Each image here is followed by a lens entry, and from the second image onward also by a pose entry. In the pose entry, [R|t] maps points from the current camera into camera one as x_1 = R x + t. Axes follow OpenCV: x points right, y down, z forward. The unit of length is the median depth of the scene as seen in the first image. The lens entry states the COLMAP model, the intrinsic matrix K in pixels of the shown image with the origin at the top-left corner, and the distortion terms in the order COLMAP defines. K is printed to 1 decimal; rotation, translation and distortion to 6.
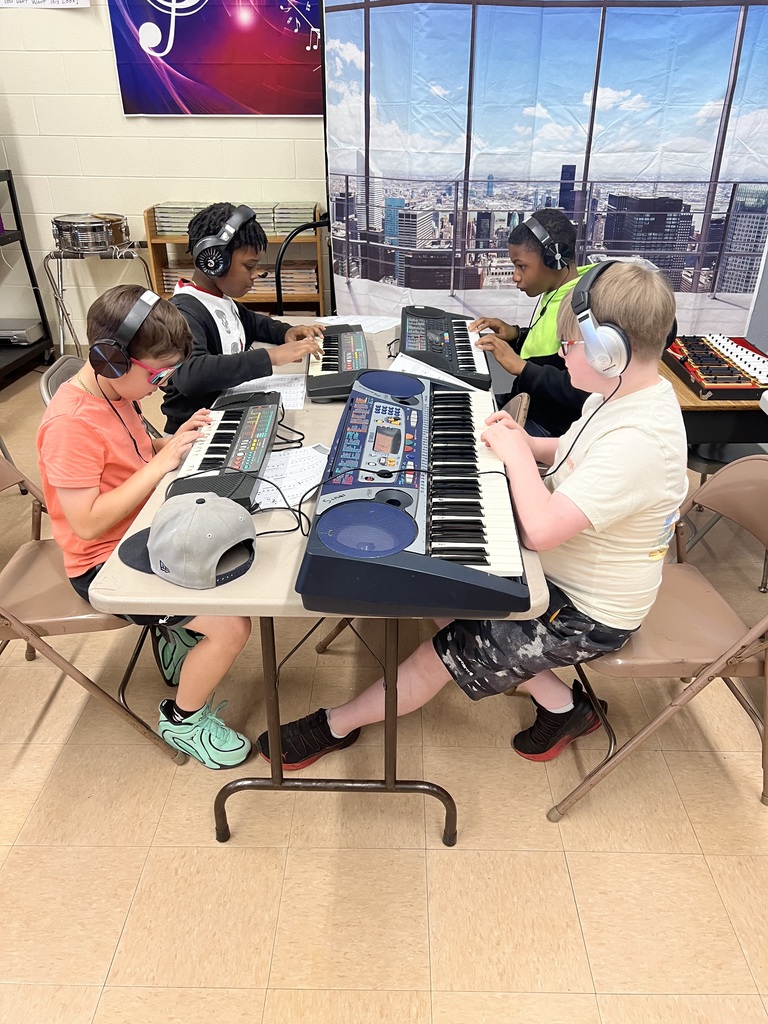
lens RADIAL K [[766.5, 0, 384.0], [0, 766.5, 512.0], [0, 0, 1]] dist [0.059225, -0.055081]
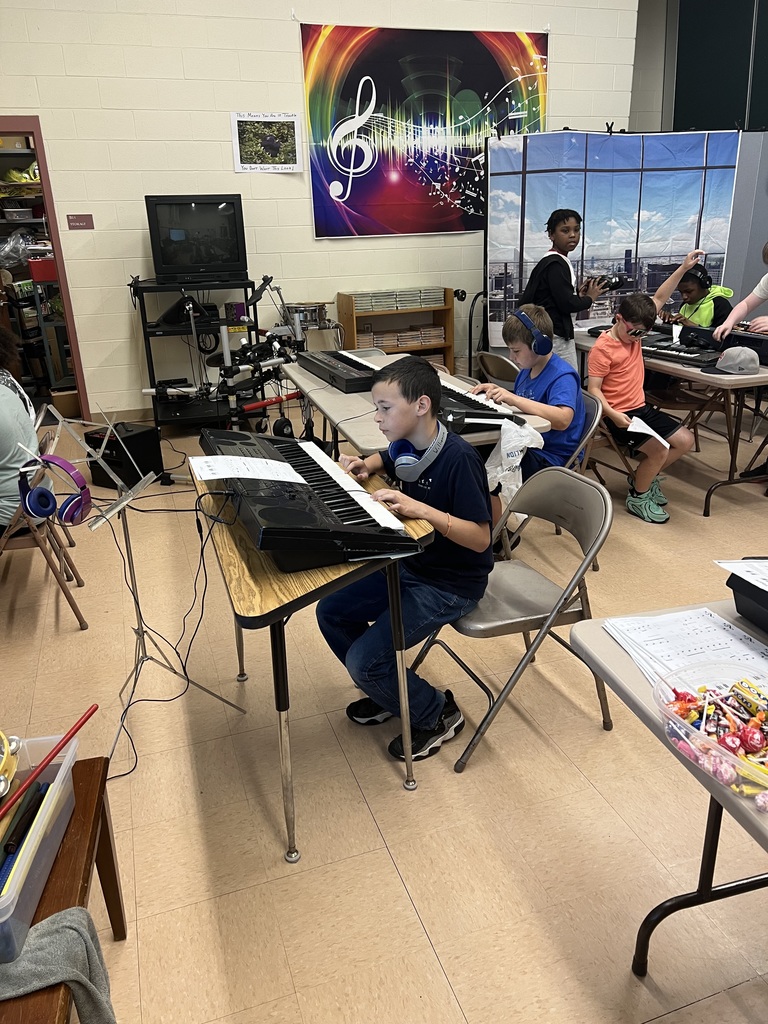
lens RADIAL K [[766.5, 0, 384.0], [0, 766.5, 512.0], [0, 0, 1]] dist [0.059225, -0.055081]
pose [[0.937405, -0.149932, 0.314312, -0.978119], [0.190828, 0.976153, -0.103485, 0.244288], [-0.291301, 0.156987, 0.943663, -0.478069]]
